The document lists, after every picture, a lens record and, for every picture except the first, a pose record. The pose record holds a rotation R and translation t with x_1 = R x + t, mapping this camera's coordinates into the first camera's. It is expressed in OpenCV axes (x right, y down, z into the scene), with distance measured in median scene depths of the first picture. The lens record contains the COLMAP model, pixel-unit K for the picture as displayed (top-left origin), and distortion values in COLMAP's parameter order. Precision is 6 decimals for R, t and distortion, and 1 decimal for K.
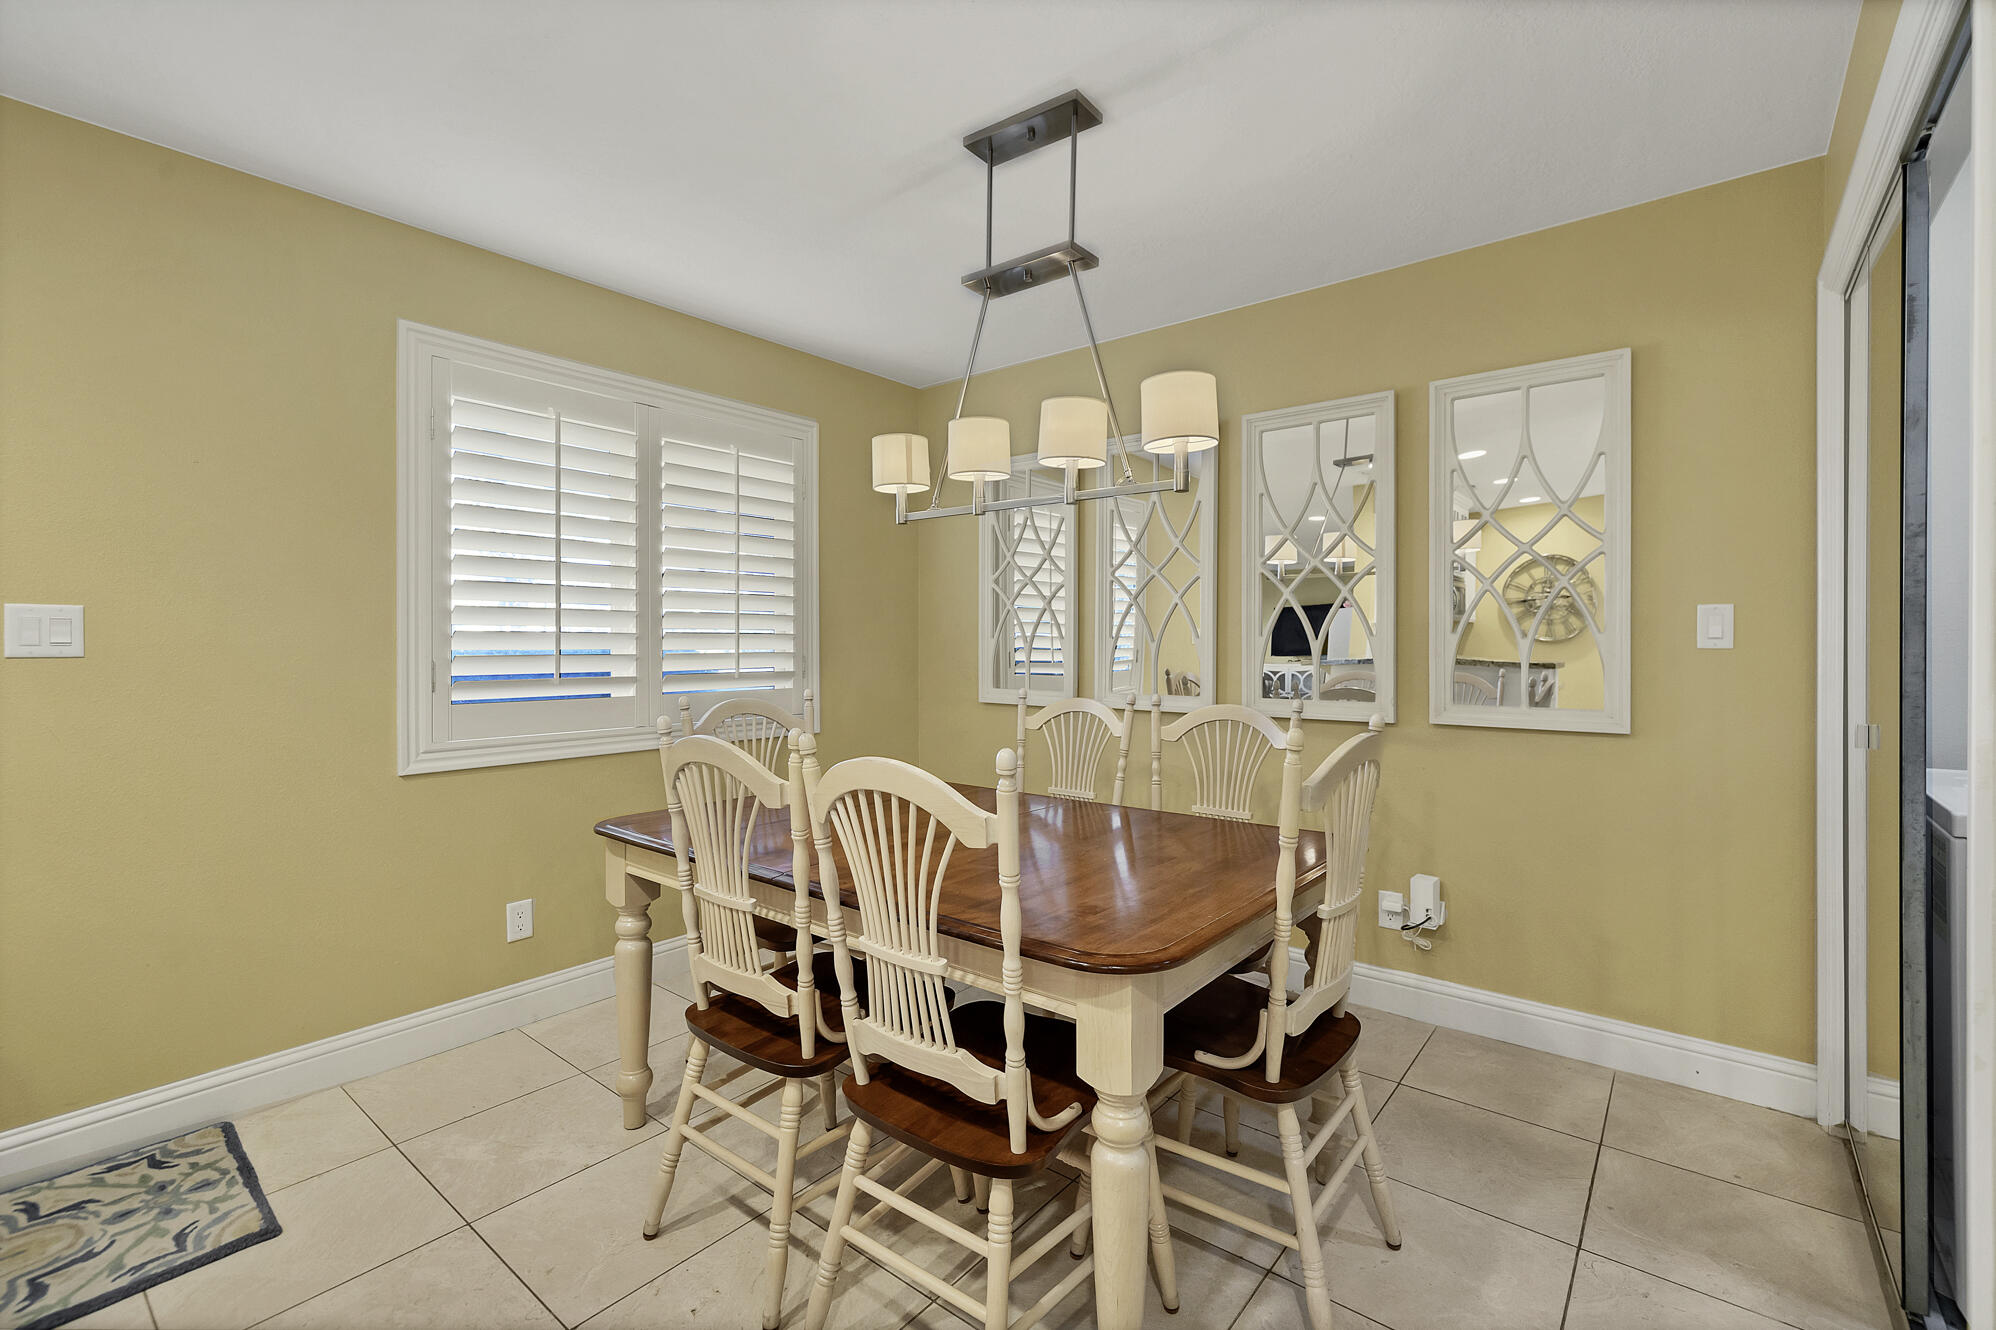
lens RADIAL K [[864.8, 0, 1010.9], [0, 864.8, 650.2], [0, 0, 1]] dist [0.002499, -0.000527]
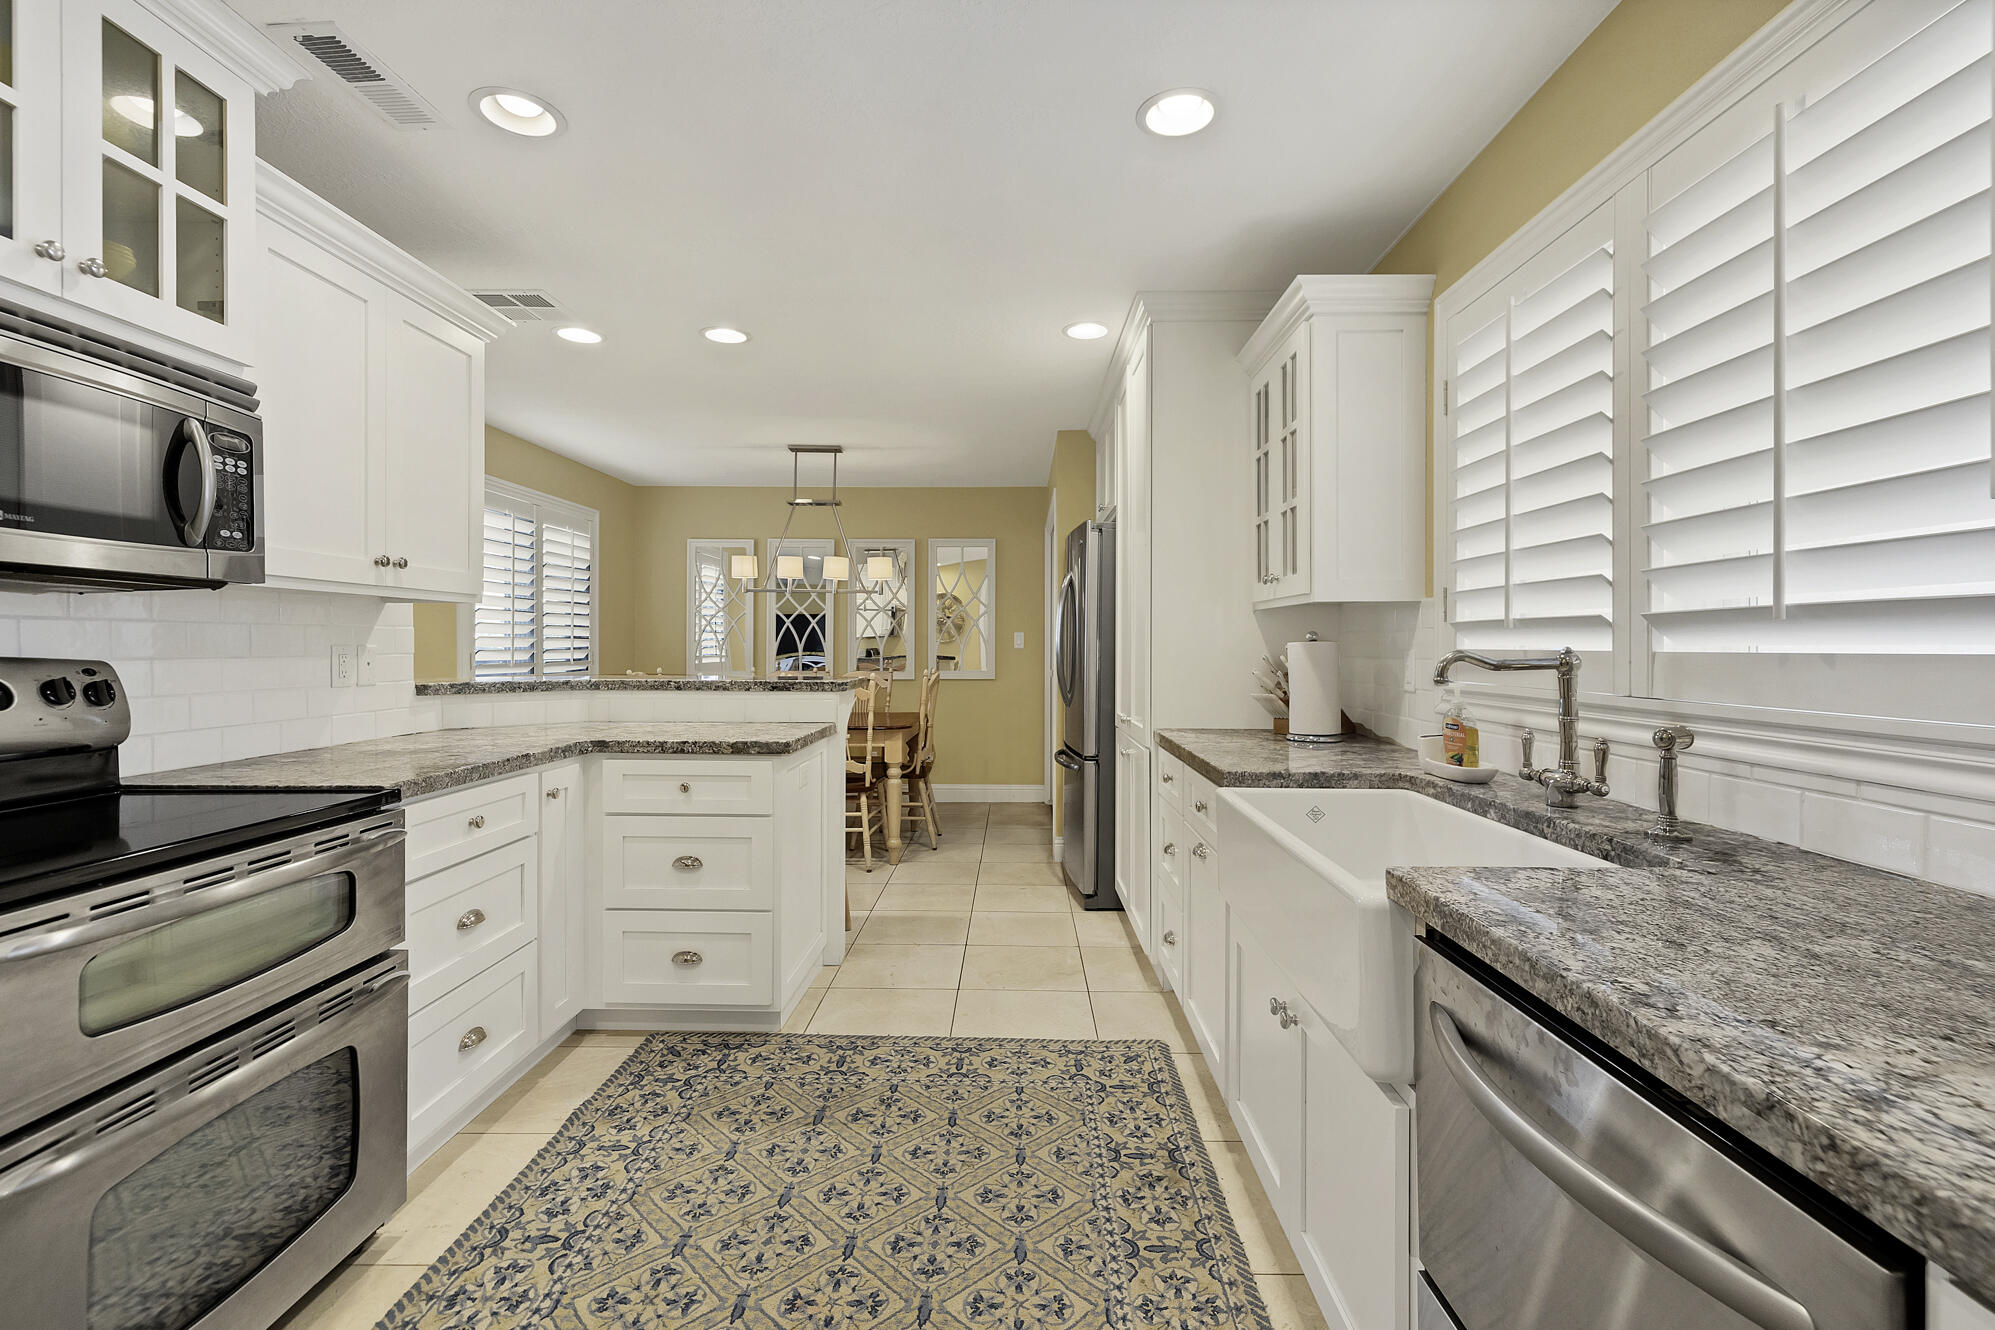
lens RADIAL K [[864.3, 0, 996.6], [0, 864.3, 655.9], [0, 0, 1]] dist [0.002499, -0.000527]
pose [[0.791125, -0.000018, 0.611654, -1.098447], [-0.004488, 0.999973, 0.005834, 0.007779], [-0.611638, -0.007360, 0.791104, -1.344847]]
